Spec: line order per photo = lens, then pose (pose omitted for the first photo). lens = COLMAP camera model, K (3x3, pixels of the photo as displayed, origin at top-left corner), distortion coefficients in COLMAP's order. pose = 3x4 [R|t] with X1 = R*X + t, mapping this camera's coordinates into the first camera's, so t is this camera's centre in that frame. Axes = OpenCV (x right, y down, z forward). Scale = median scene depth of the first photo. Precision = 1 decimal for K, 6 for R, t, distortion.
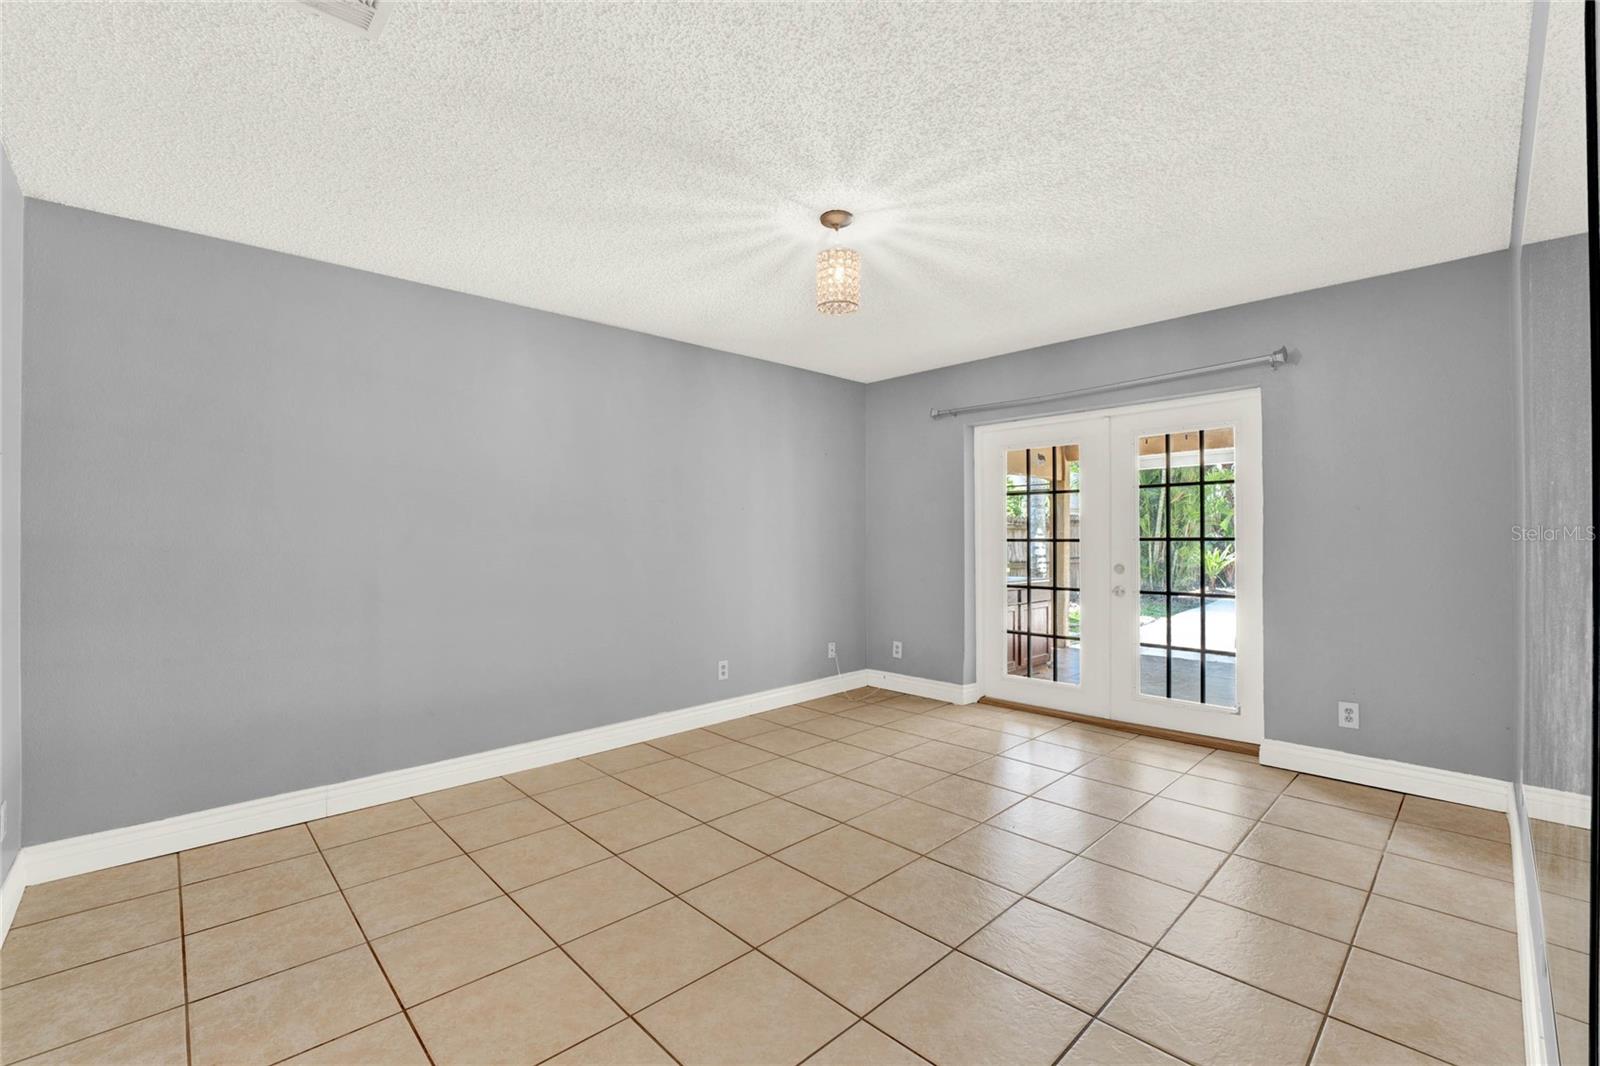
lens RADIAL K [[683.3, 0, 795.4], [0, 683.3, 537.7], [0, 0, 1]] dist [-0.021884, 0.000202]
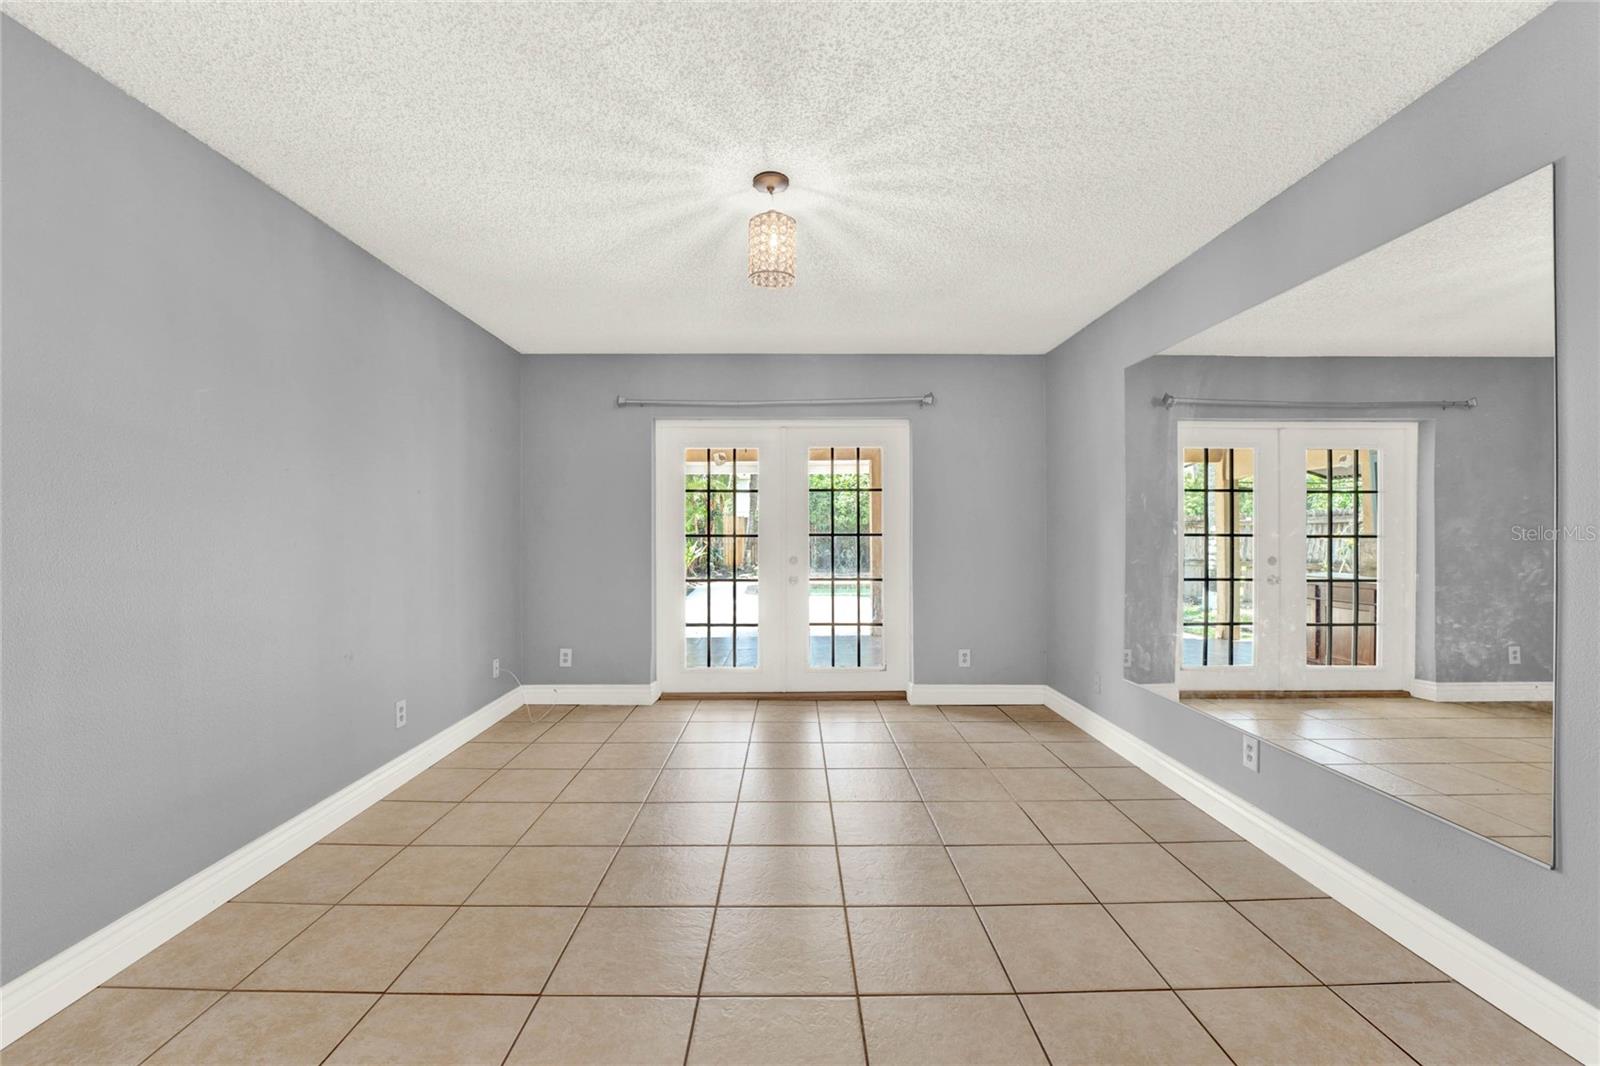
lens RADIAL K [[668.2, 0, 796.6], [0, 668.2, 531.9], [0, 0, 1]] dist [-0.020877, 0.000302]
pose [[0.689205, 0.006401, 0.724538, -0.375914], [-0.000284, 0.999963, -0.008564, 0.008024], [-0.724566, 0.005697, 0.689182, 0.238662]]
